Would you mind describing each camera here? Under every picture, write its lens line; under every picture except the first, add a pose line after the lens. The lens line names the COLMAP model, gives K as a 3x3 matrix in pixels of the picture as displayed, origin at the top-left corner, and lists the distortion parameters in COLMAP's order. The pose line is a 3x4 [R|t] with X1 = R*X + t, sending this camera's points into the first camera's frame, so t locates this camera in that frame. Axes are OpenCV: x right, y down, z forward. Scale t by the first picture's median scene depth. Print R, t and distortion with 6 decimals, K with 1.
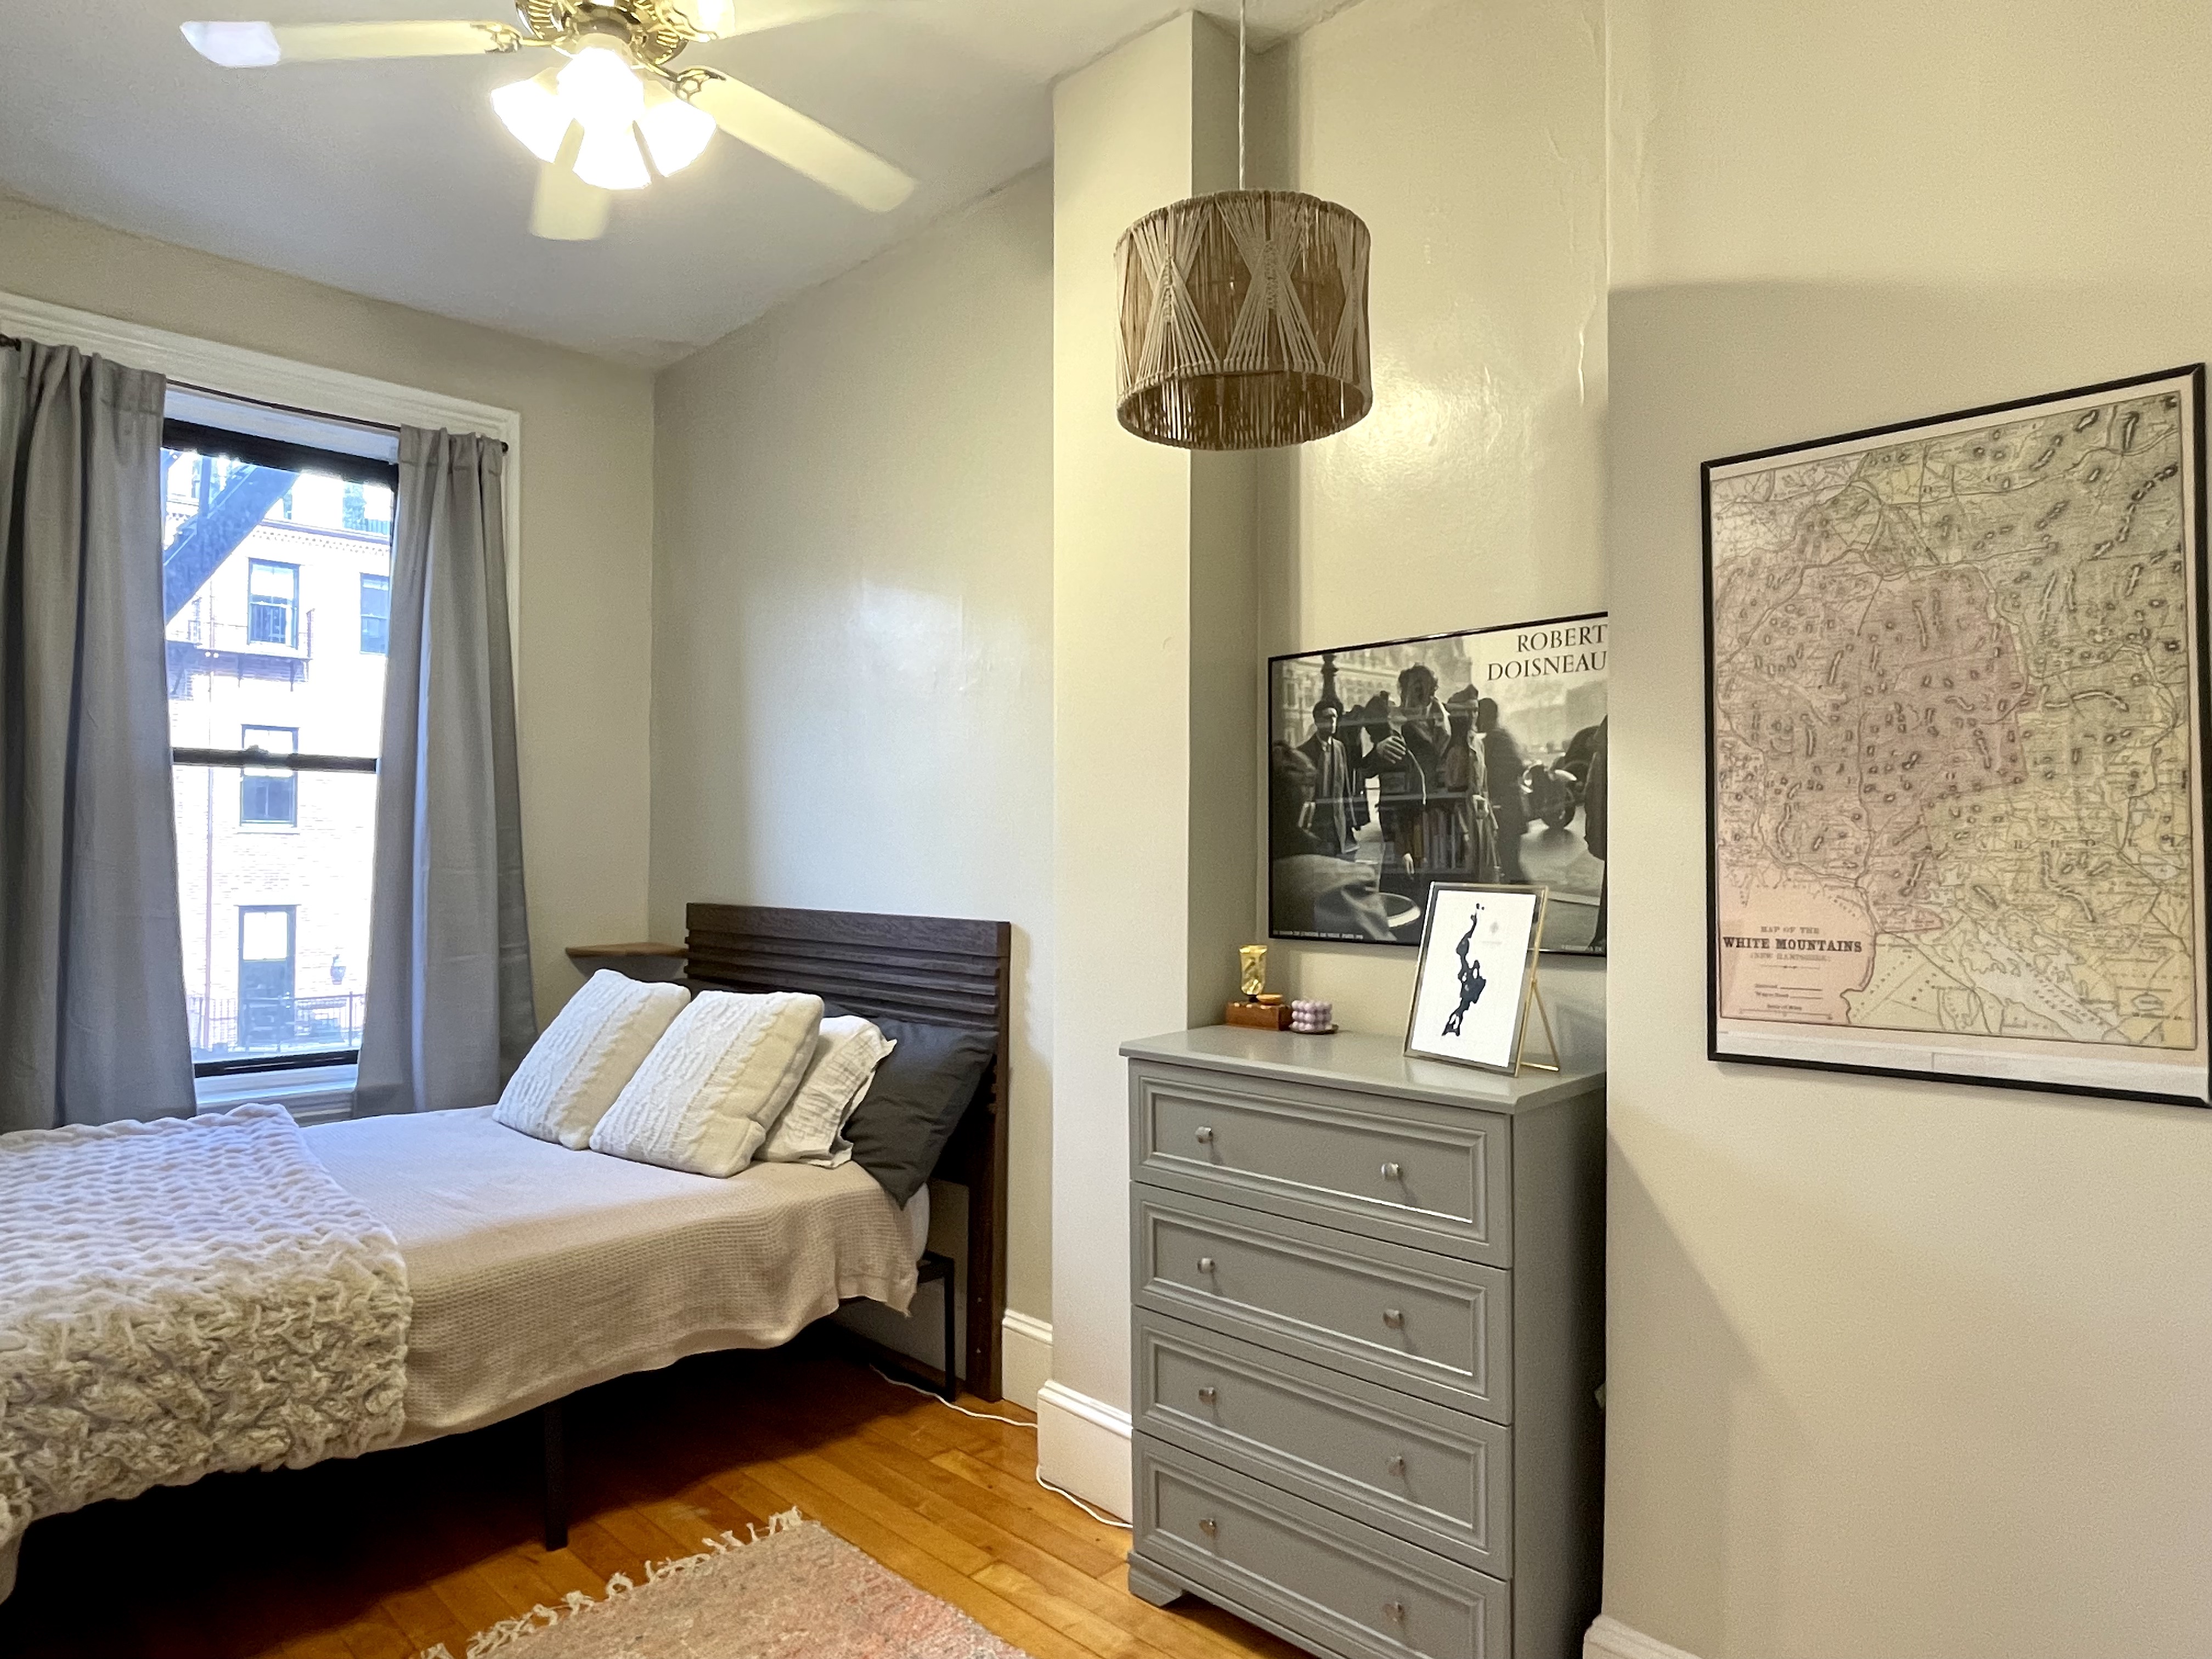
lens RADIAL K [[1328.5, 0, 1111.0], [0, 1328.5, 828.0], [0, 0, 1]] dist [0.000880, -0.017195]
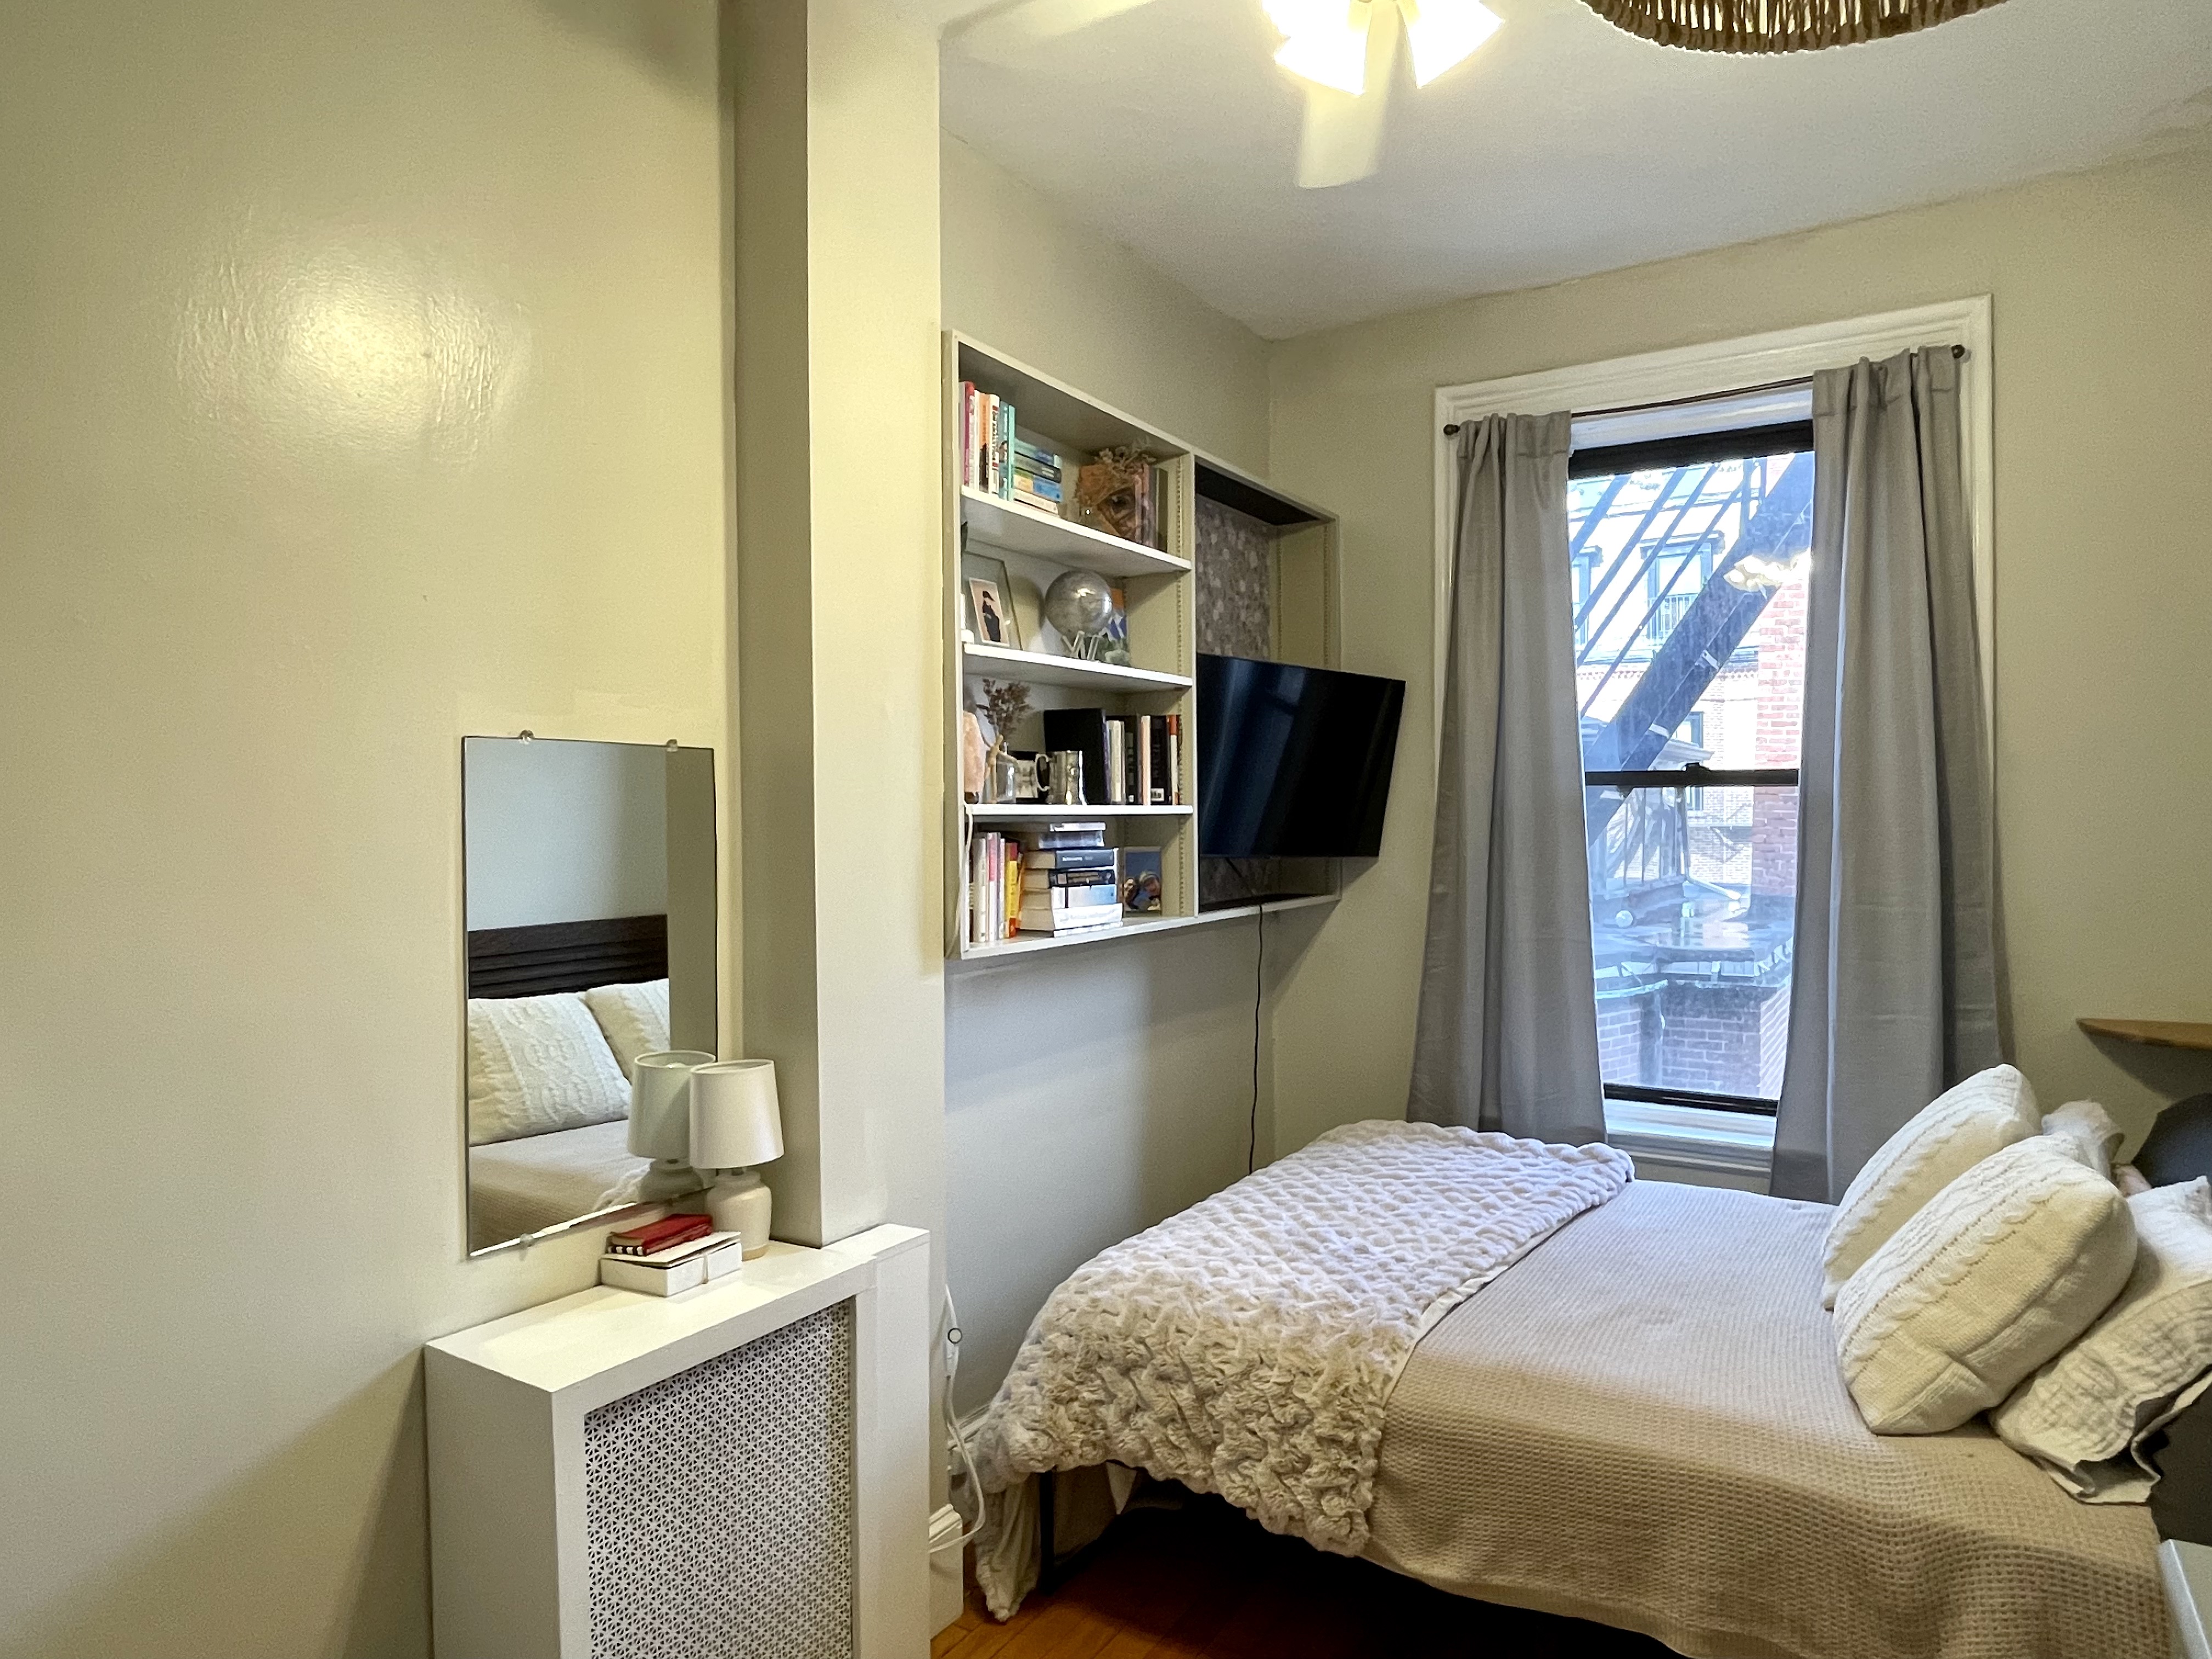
lens RADIAL K [[1335.5, 0, 1092.8], [0, 1335.5, 835.7], [0, 0, 1]] dist [-0.023266, 0.010513]
pose [[0.217522, 0.010605, -0.975998, 0.292252], [0.025266, 0.999545, 0.016492, -0.056653], [0.975728, -0.028246, 0.217155, 0.568066]]
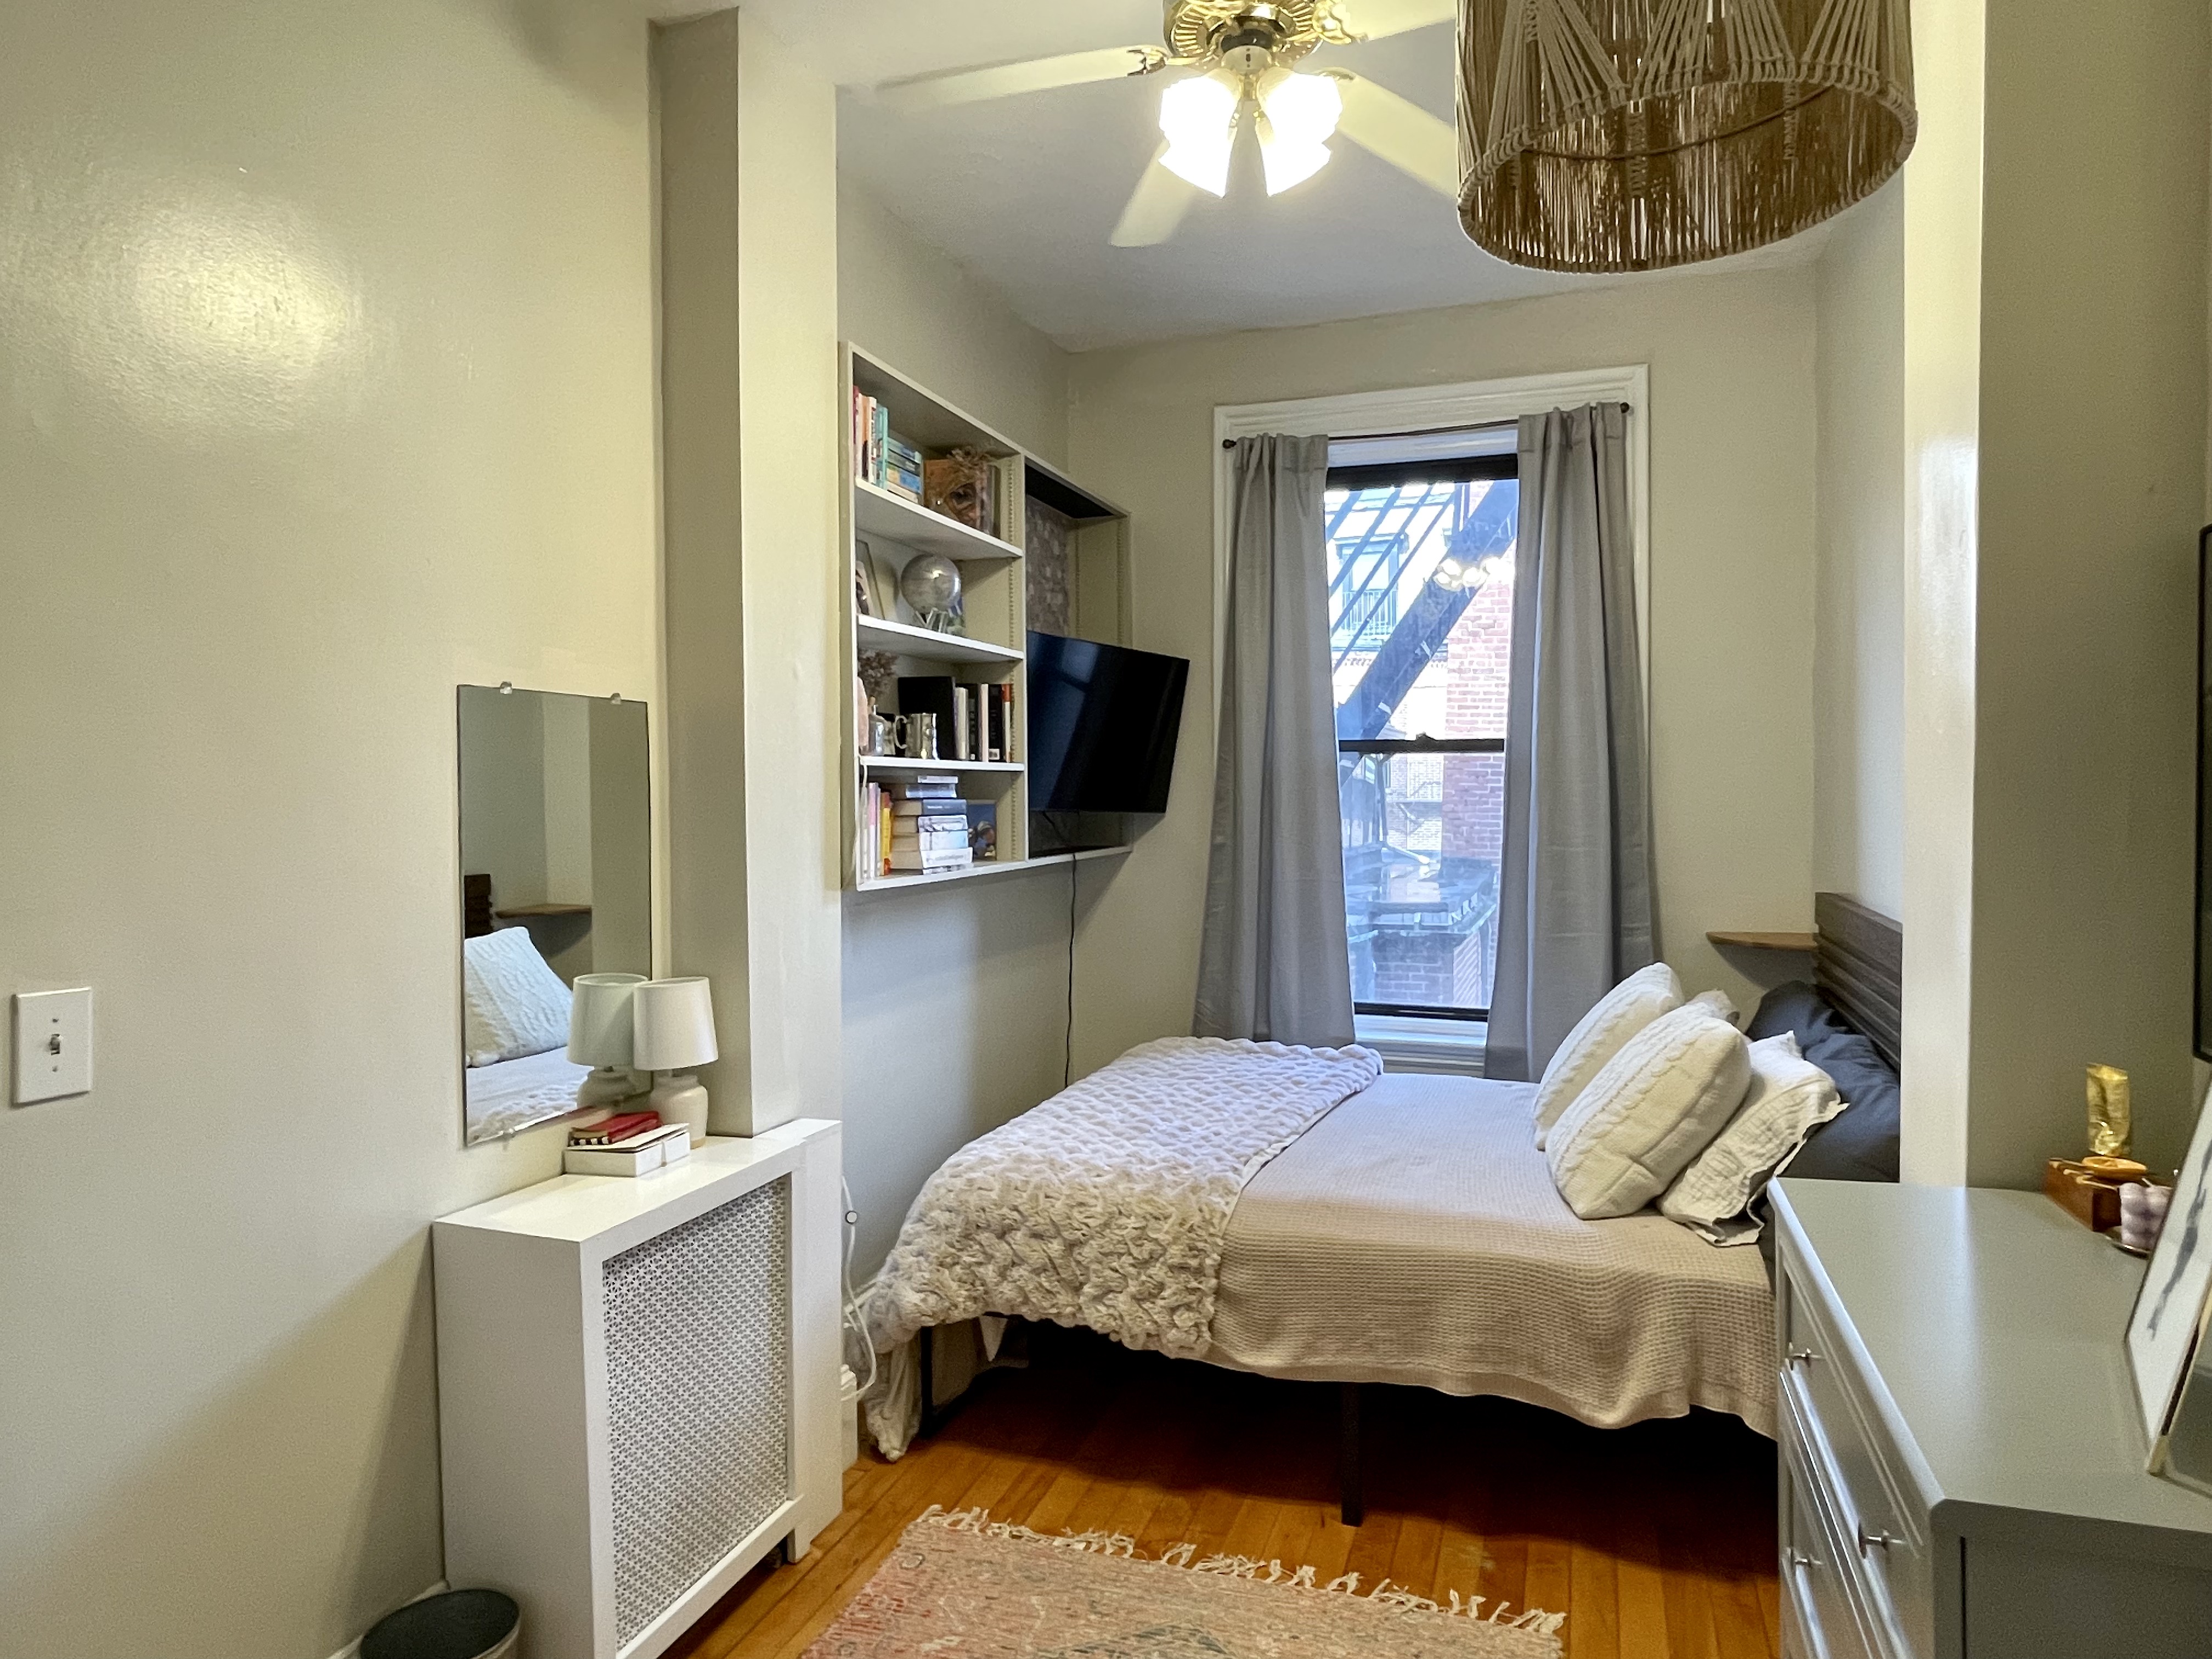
lens RADIAL K [[1325.6, 0, 1106.0], [0, 1325.6, 829.5], [0, 0, 1]] dist [0.012867, -0.056324]
pose [[0.428279, 0.021027, -0.903402, 0.418525], [0.022193, 0.999183, 0.033778, -0.036978], [0.903374, -0.034516, 0.427462, 0.398407]]
